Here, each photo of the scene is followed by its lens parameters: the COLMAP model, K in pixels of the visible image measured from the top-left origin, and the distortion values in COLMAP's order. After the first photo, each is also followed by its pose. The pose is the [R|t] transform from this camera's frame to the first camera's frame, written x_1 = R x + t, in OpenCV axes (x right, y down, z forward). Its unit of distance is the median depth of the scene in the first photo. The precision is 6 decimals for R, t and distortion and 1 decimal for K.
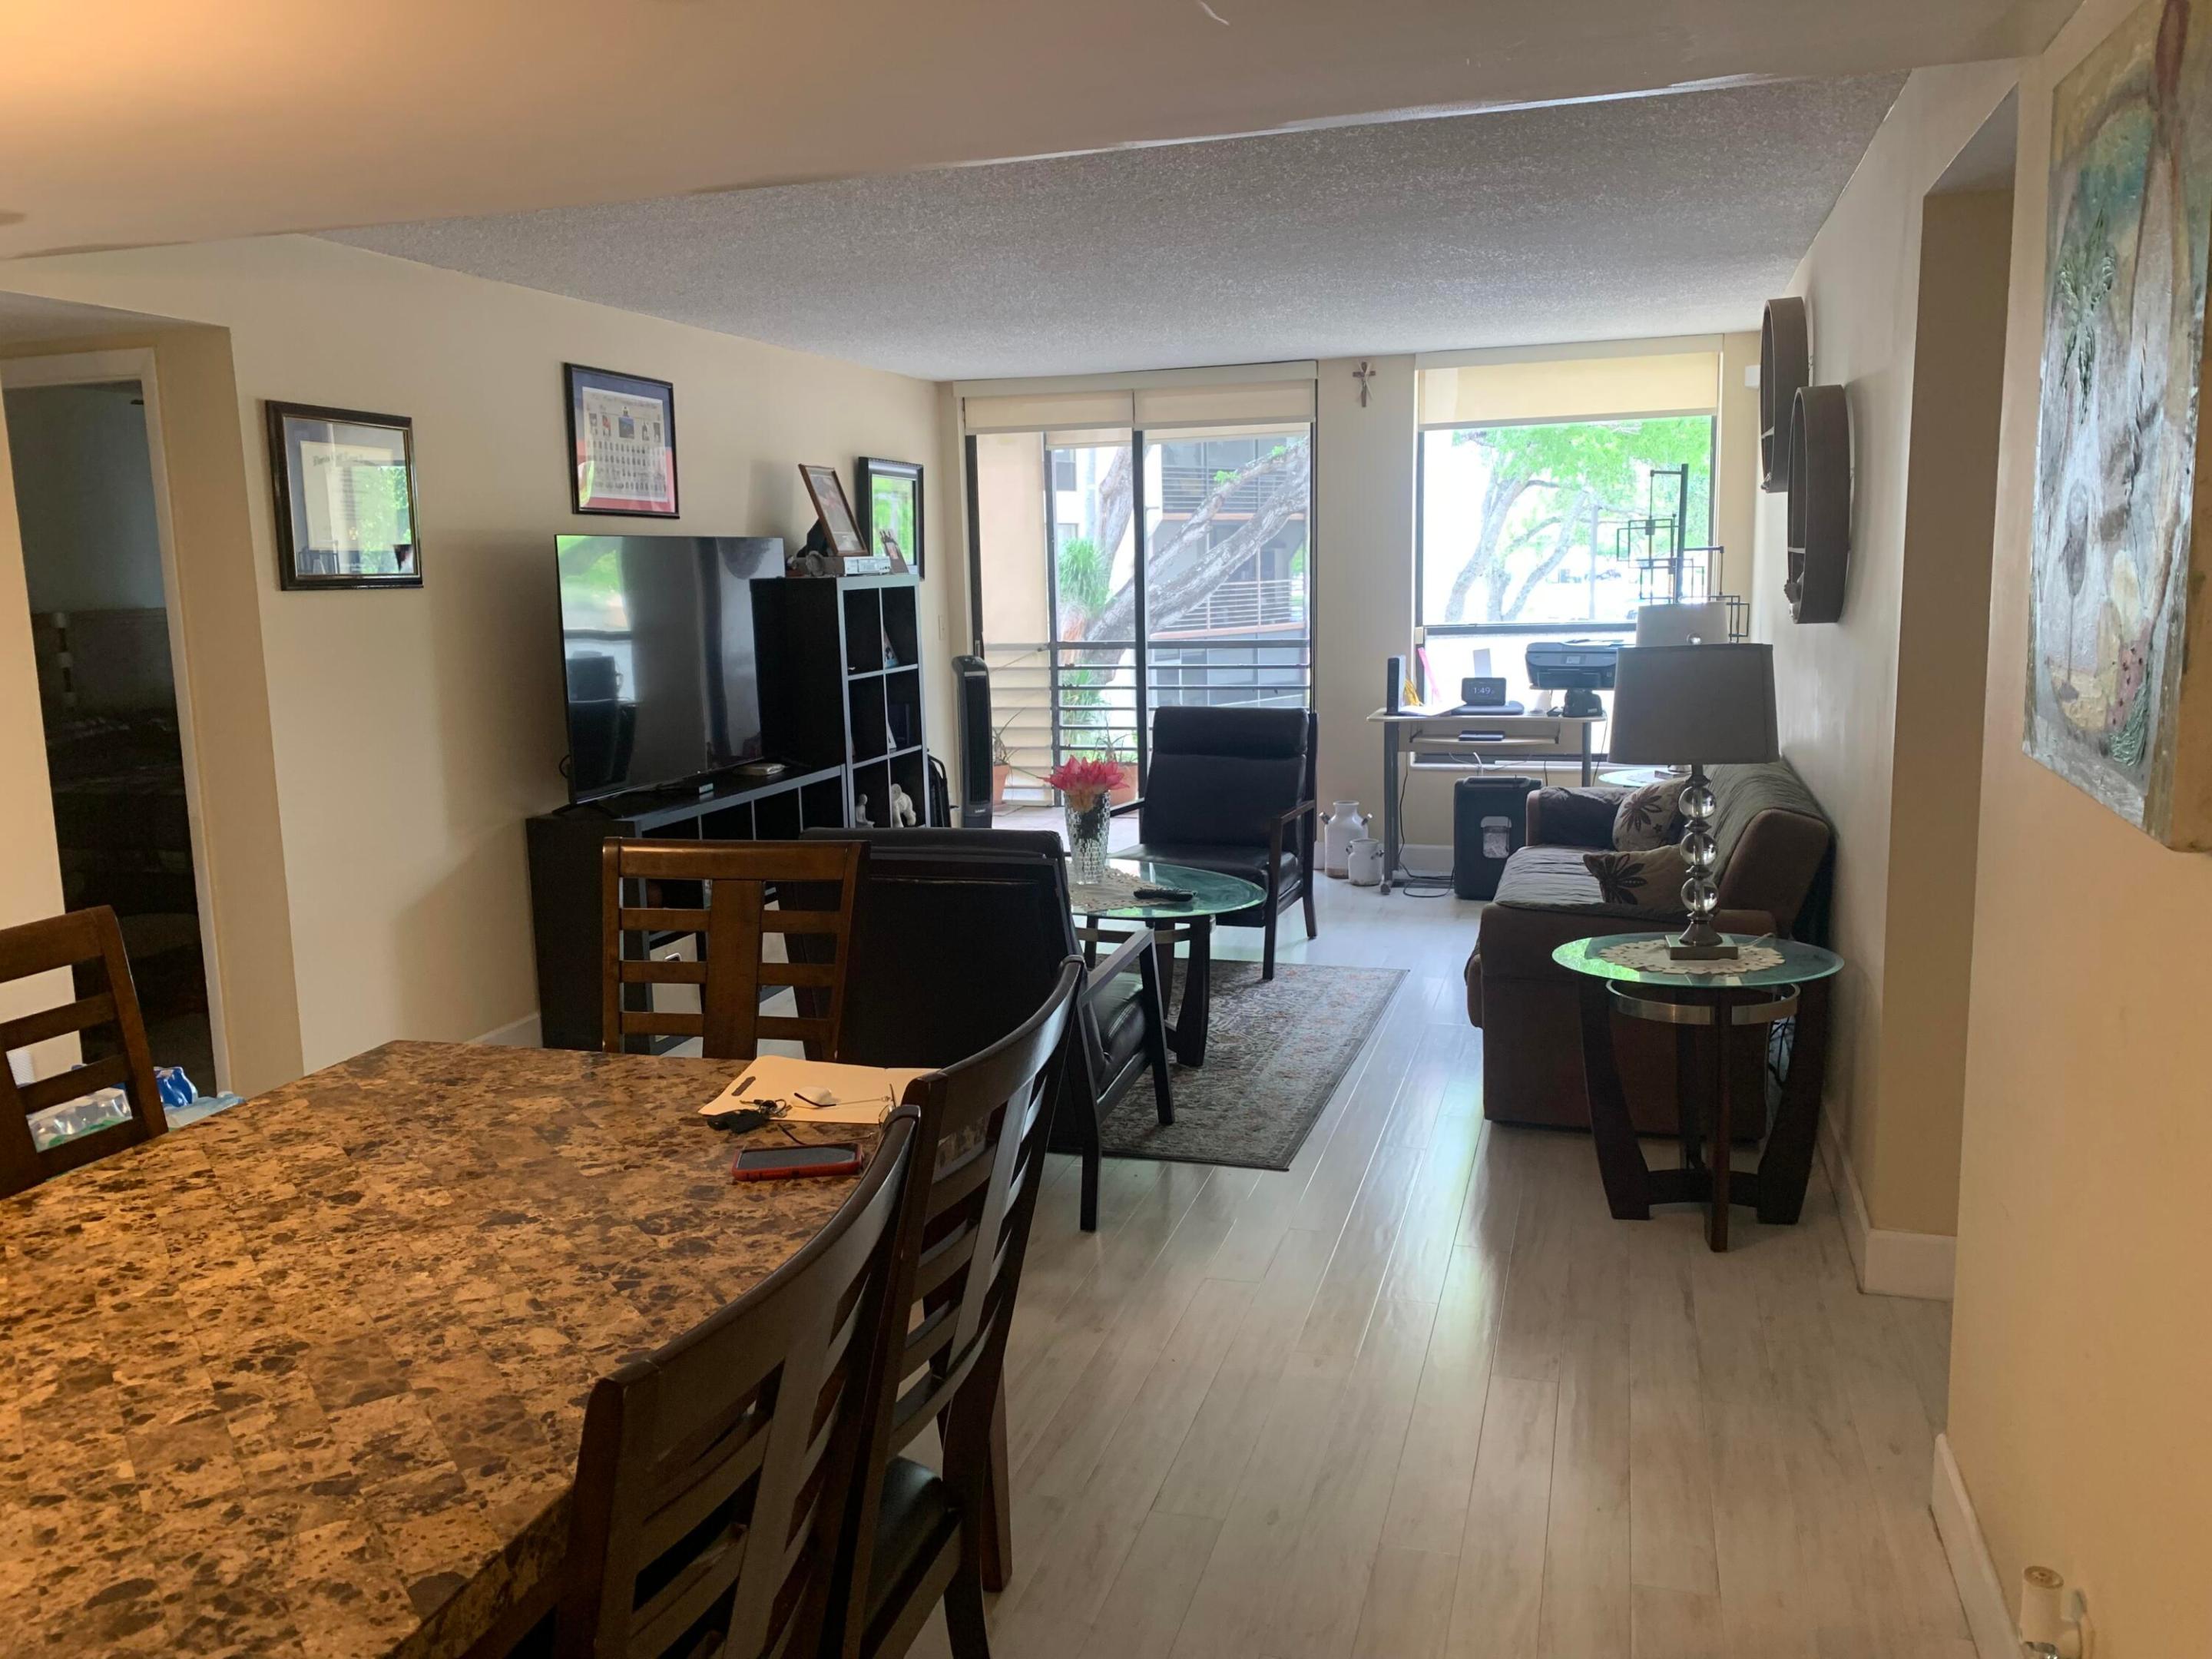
lens RADIAL K [[1691.9, 0, 1080.1], [0, 1691.9, 814.9], [0, 0, 1]] dist [0.104607, -0.177515]
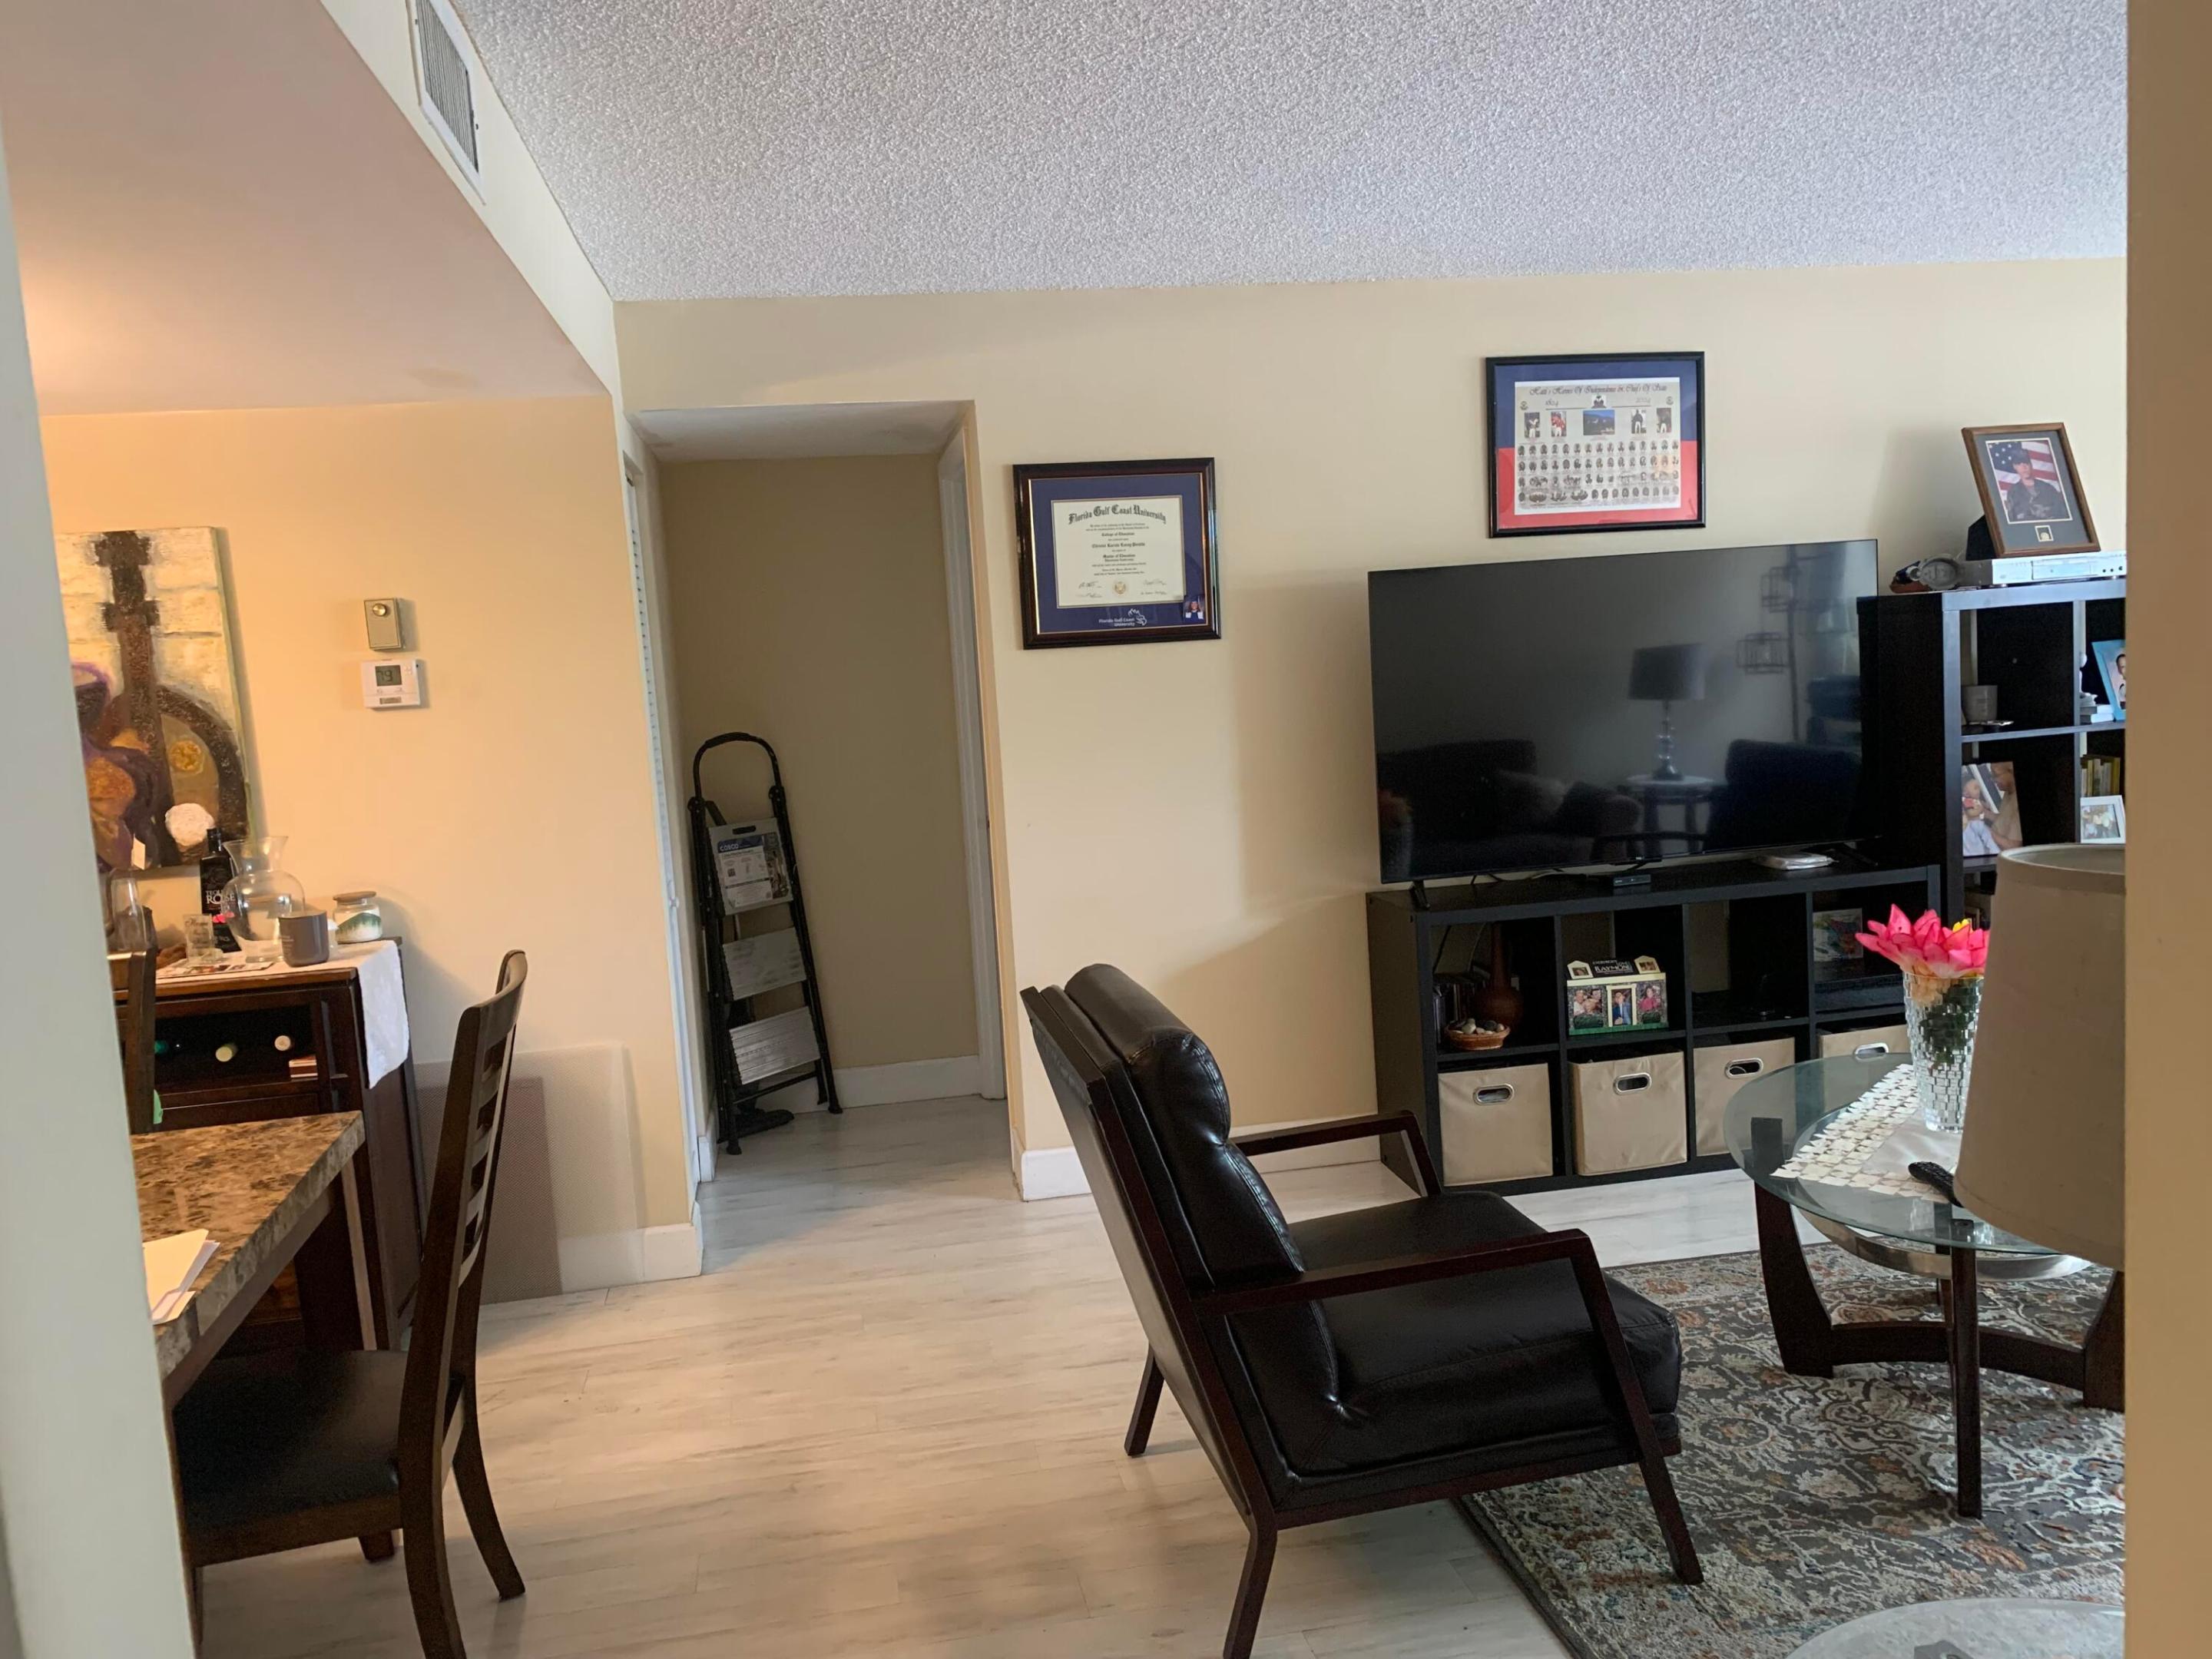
lens RADIAL K [[1689.3, 0, 1101.4], [0, 1689.3, 820.7], [0, 0, 1]] dist [0.023894, -0.012090]
pose [[0.464909, 0.092211, -0.880544, 0.294990], [-0.081239, 0.994809, 0.061284, -0.060551], [0.881624, 0.043043, 0.469986, 0.368947]]
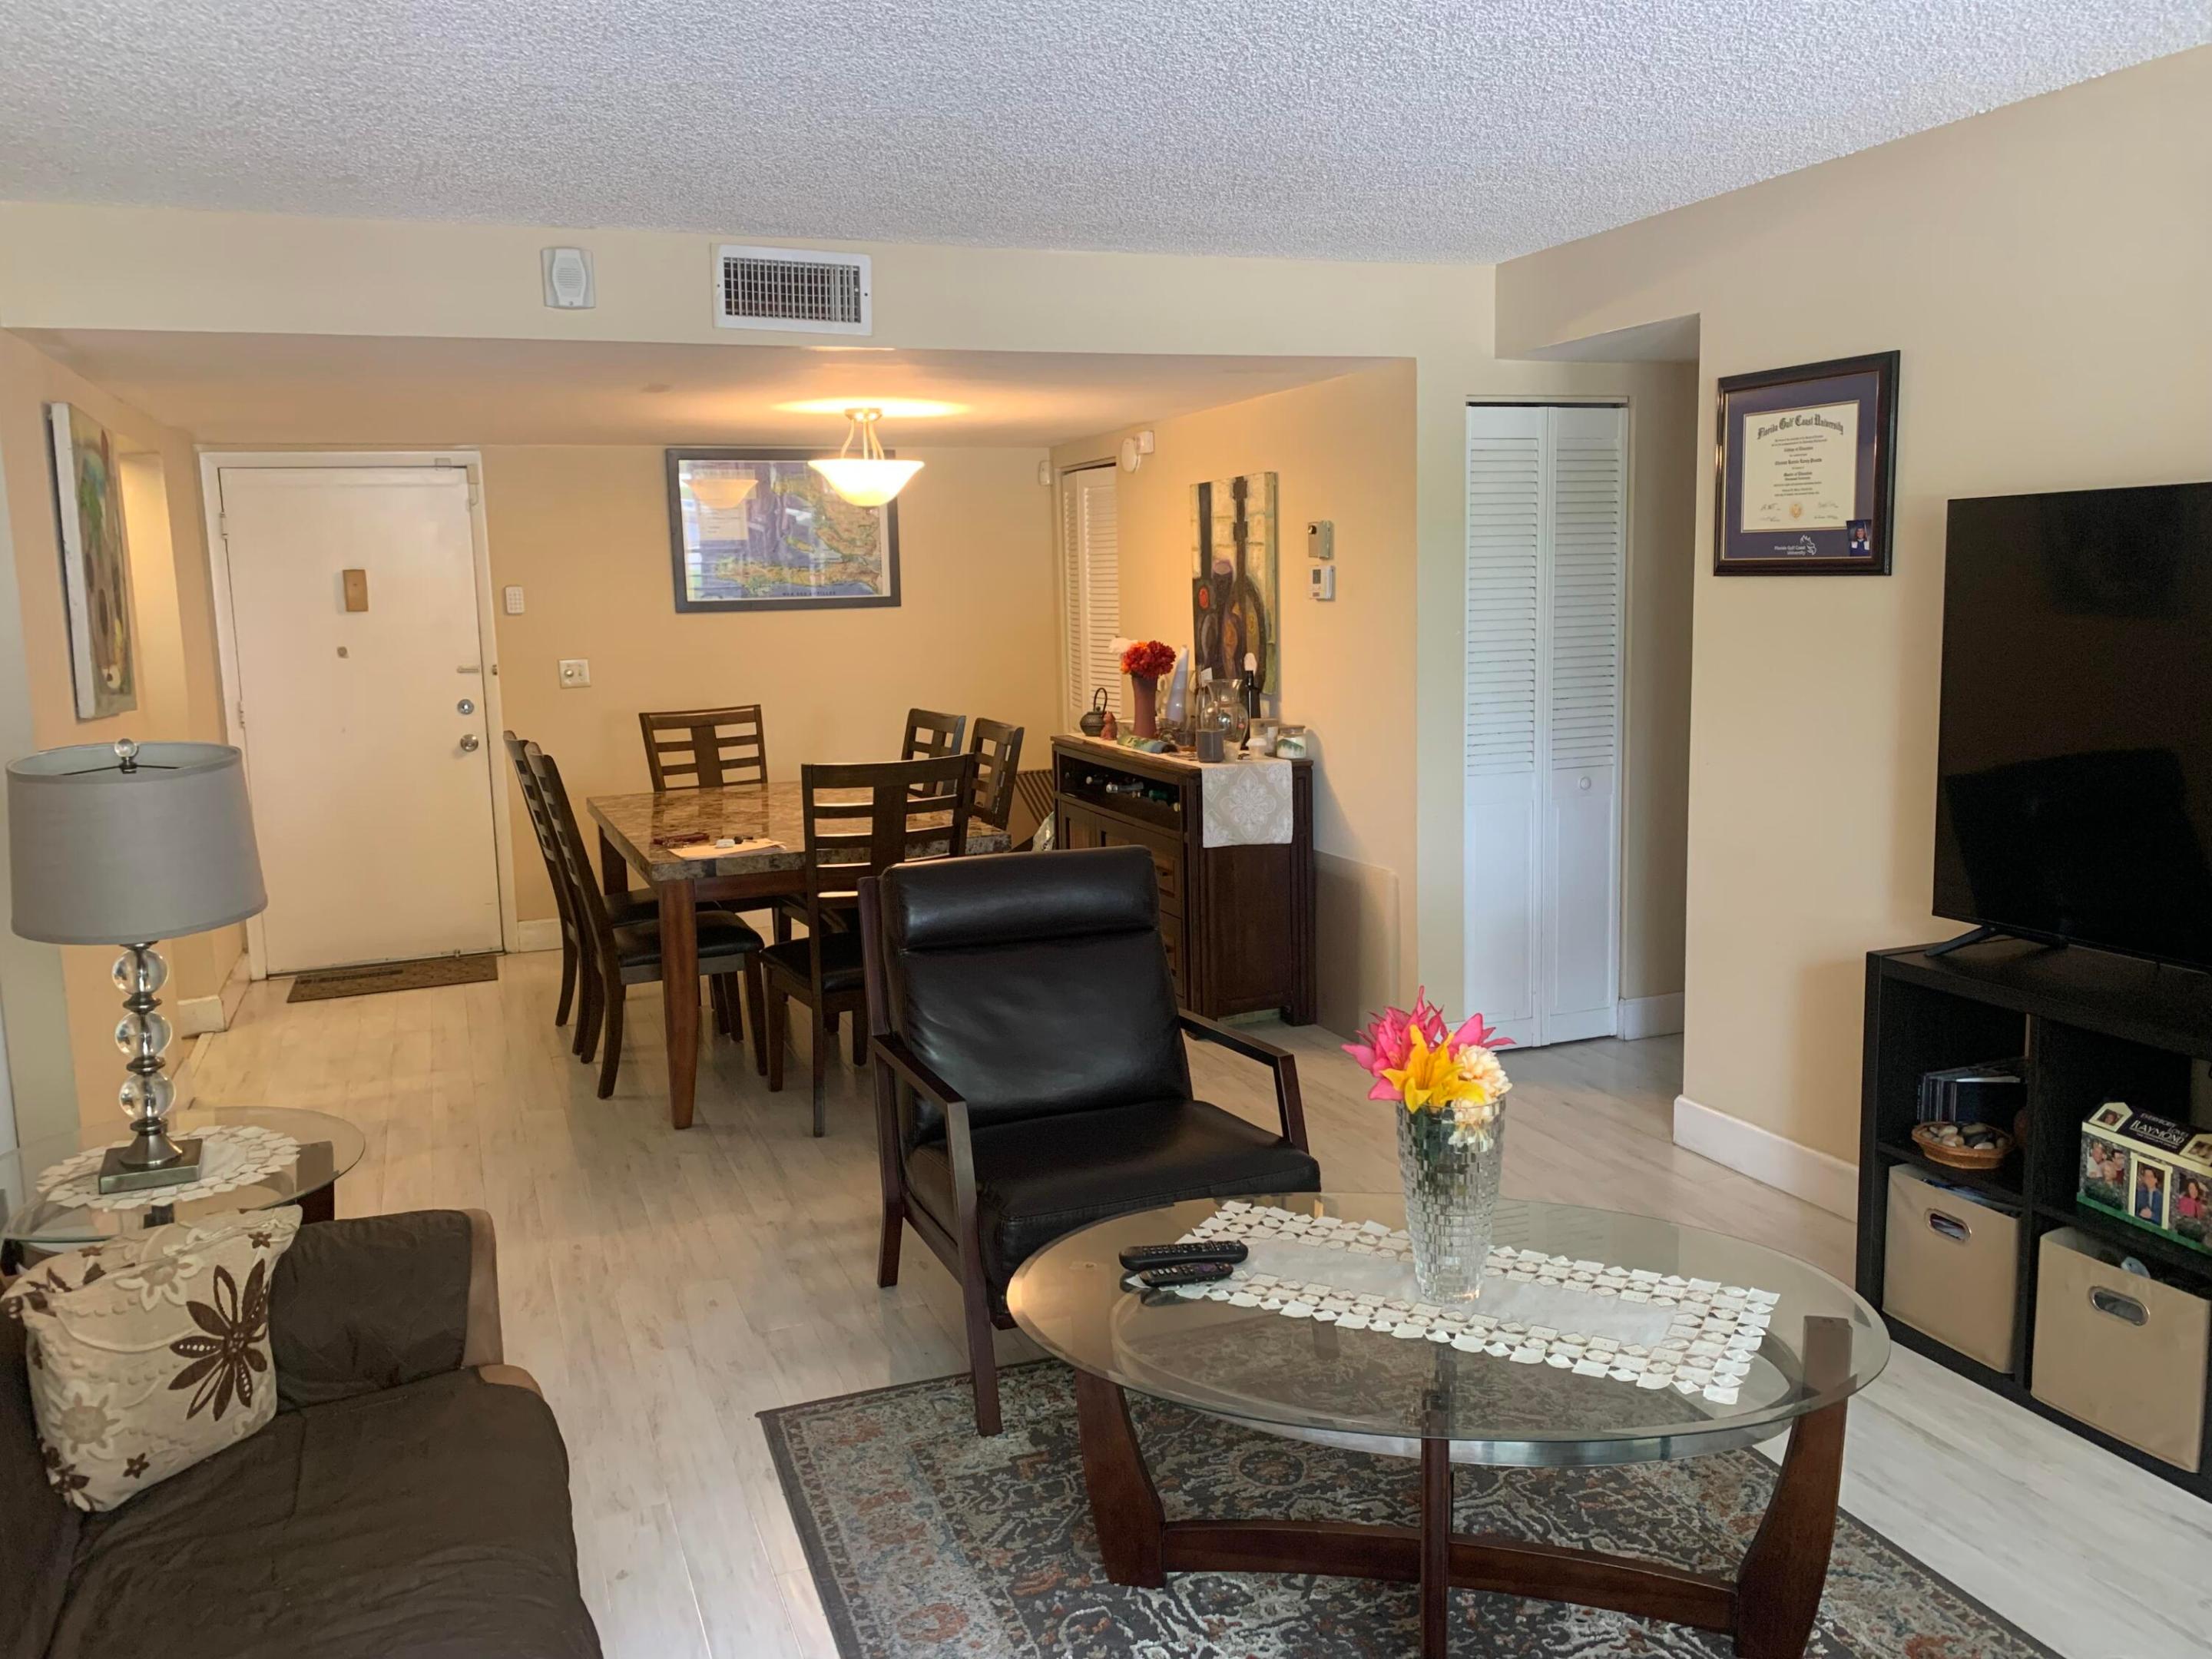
lens RADIAL K [[1656.7, 0, 1048.7], [0, 1656.7, 827.7], [0, 0, 1]] dist [0.073170, -0.089192]
pose [[-0.789041, 0.138800, -0.598455, 0.267816], [-0.040610, 0.960228, 0.276249, -0.154765], [0.612996, 0.242275, -0.752023, 0.979256]]
